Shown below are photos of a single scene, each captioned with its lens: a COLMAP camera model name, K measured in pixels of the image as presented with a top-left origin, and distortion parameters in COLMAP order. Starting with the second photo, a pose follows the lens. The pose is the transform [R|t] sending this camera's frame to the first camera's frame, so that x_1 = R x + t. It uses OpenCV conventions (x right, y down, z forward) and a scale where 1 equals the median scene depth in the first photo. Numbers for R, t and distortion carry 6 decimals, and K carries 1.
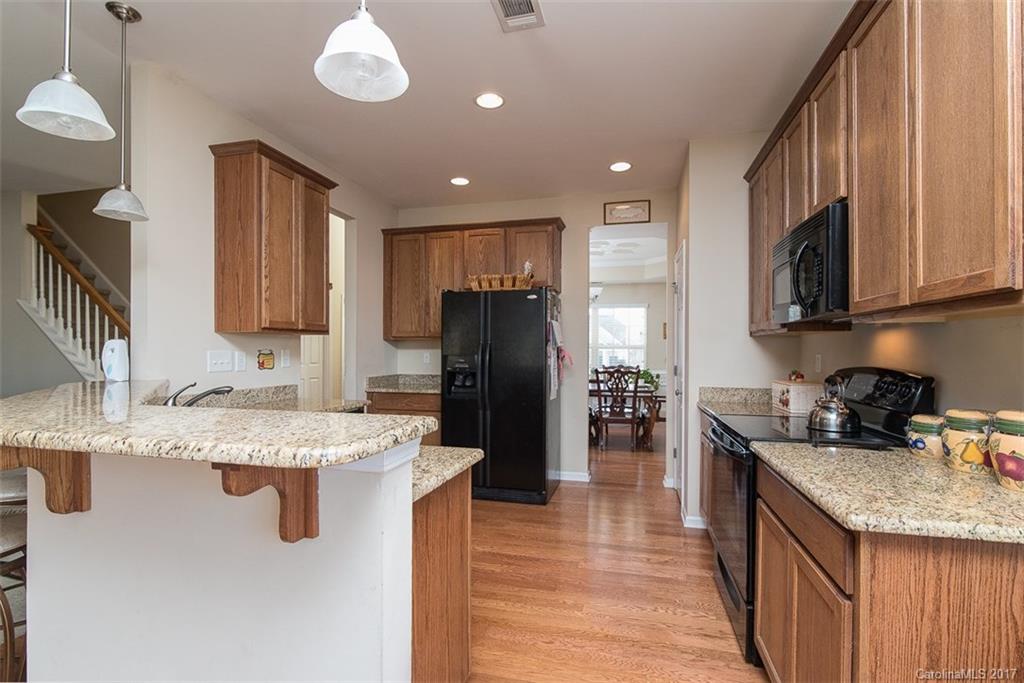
lens RADIAL K [[466.0, 0, 525.8], [0, 466.0, 351.2], [0, 0, 1]] dist [-0.002263, -0.000217]
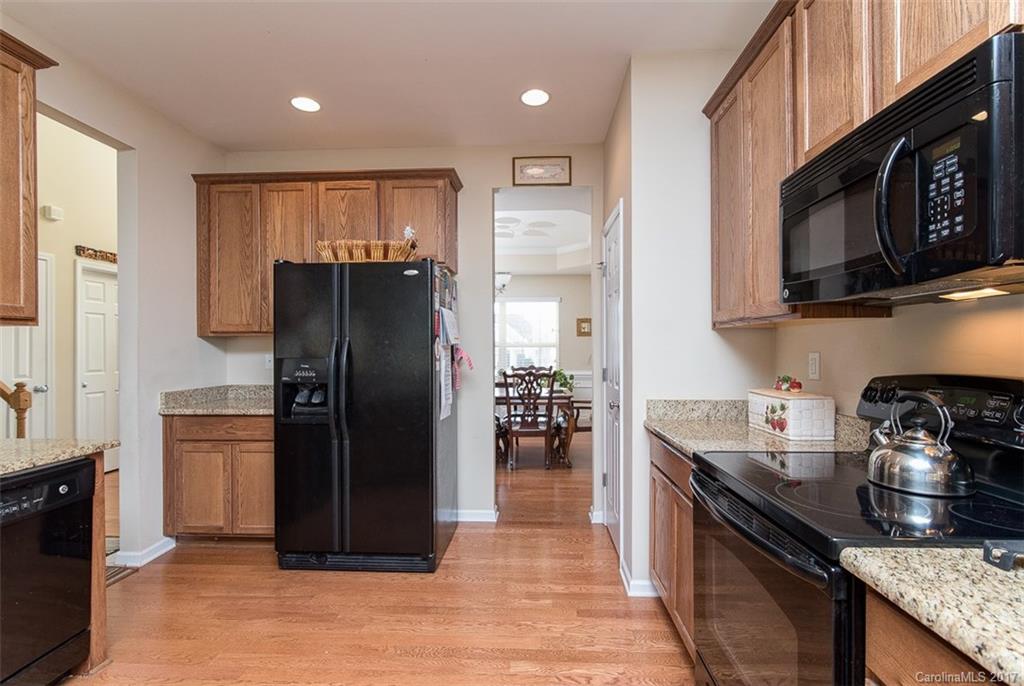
lens RADIAL K [[466.0, 0, 525.8], [0, 466.0, 352.7], [0, 0, 1]] dist [-0.002263, -0.000217]
pose [[0.980556, -0.008406, 0.196057, 0.035465], [0.007234, 0.999951, 0.006691, -0.001175], [-0.196104, -0.005143, 0.980570, 0.239923]]
